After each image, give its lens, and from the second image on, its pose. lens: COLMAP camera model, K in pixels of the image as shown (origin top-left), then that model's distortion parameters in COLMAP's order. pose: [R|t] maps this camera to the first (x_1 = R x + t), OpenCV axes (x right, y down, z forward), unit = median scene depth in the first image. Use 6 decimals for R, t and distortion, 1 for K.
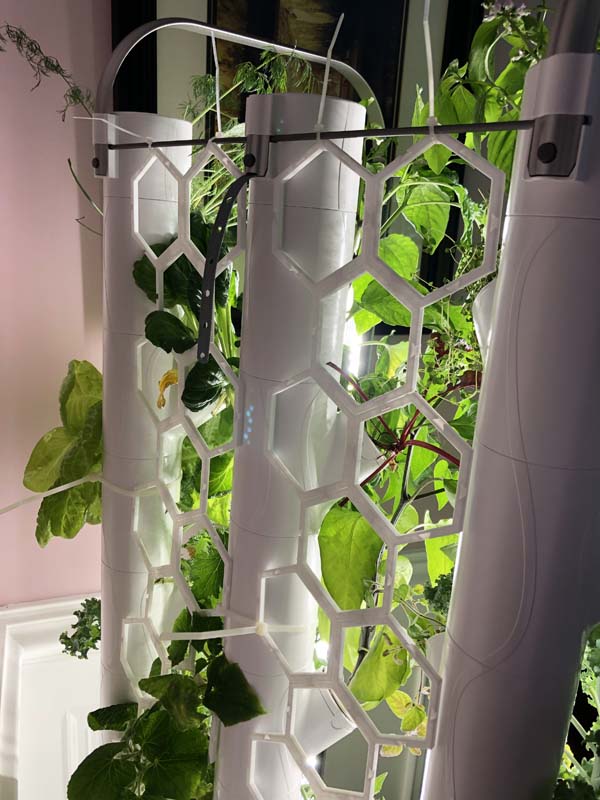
lens RADIAL K [[614.5, 0, 300.0], [0, 614.5, 400.0], [0, 0, 1]] dist [0.032631, -0.002335]
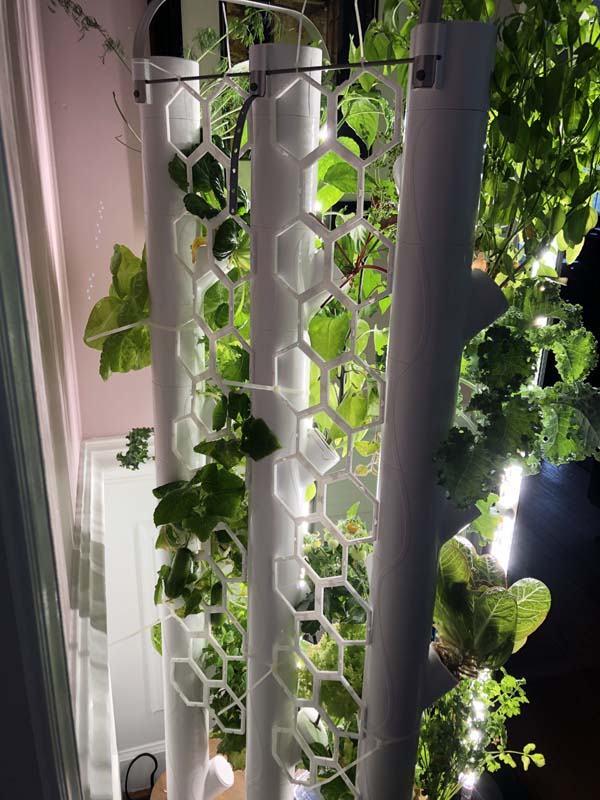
lens RADIAL K [[667.4, 0, 300.0], [0, 667.4, 400.0], [0, 0, 1]] dist [0.050081, 0.006701]
pose [[0.994017, -0.072781, 0.081440, -0.140350], [0.068363, 0.996100, 0.055786, 0.294274], [-0.085182, -0.049885, 0.995116, -0.704639]]
